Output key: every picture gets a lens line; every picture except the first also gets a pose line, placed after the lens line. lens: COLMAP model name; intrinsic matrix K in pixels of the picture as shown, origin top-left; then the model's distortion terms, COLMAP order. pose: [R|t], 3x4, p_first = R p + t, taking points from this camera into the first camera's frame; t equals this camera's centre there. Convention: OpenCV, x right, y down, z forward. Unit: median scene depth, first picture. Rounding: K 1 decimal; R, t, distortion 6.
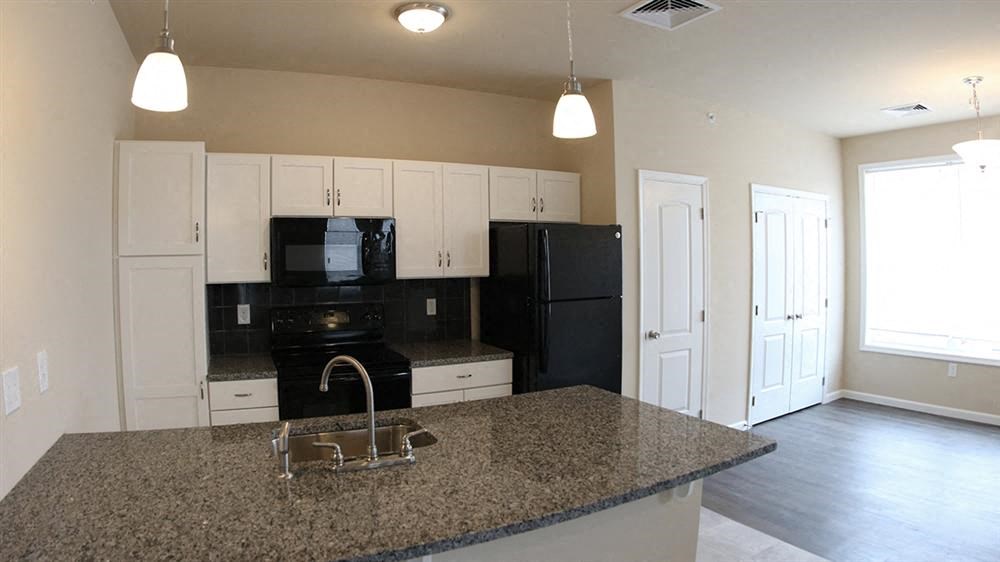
lens RADIAL K [[558.2, 0, 481.0], [0, 558.2, 280.2], [0, 0, 1]] dist [-0.135445, 0.003184]
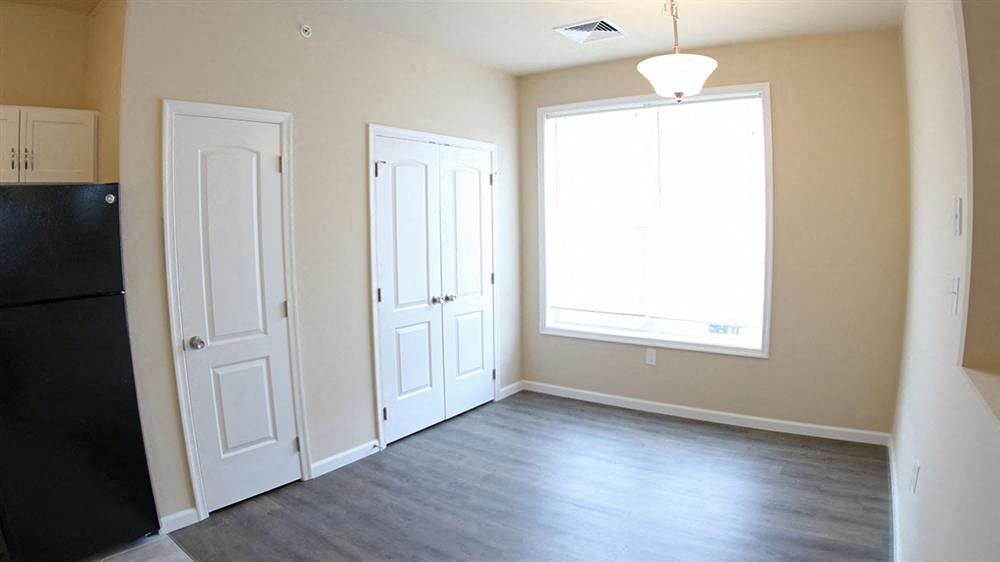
lens RADIAL K [[558.2, 0, 481.0], [0, 558.2, 280.2], [0, 0, 1]] dist [-0.135445, 0.003184]
pose [[0.933171, -0.049277, 0.356038, 0.362146], [0.028188, 0.997540, 0.064184, -0.010155], [-0.358325, -0.049859, 0.932264, 0.225219]]
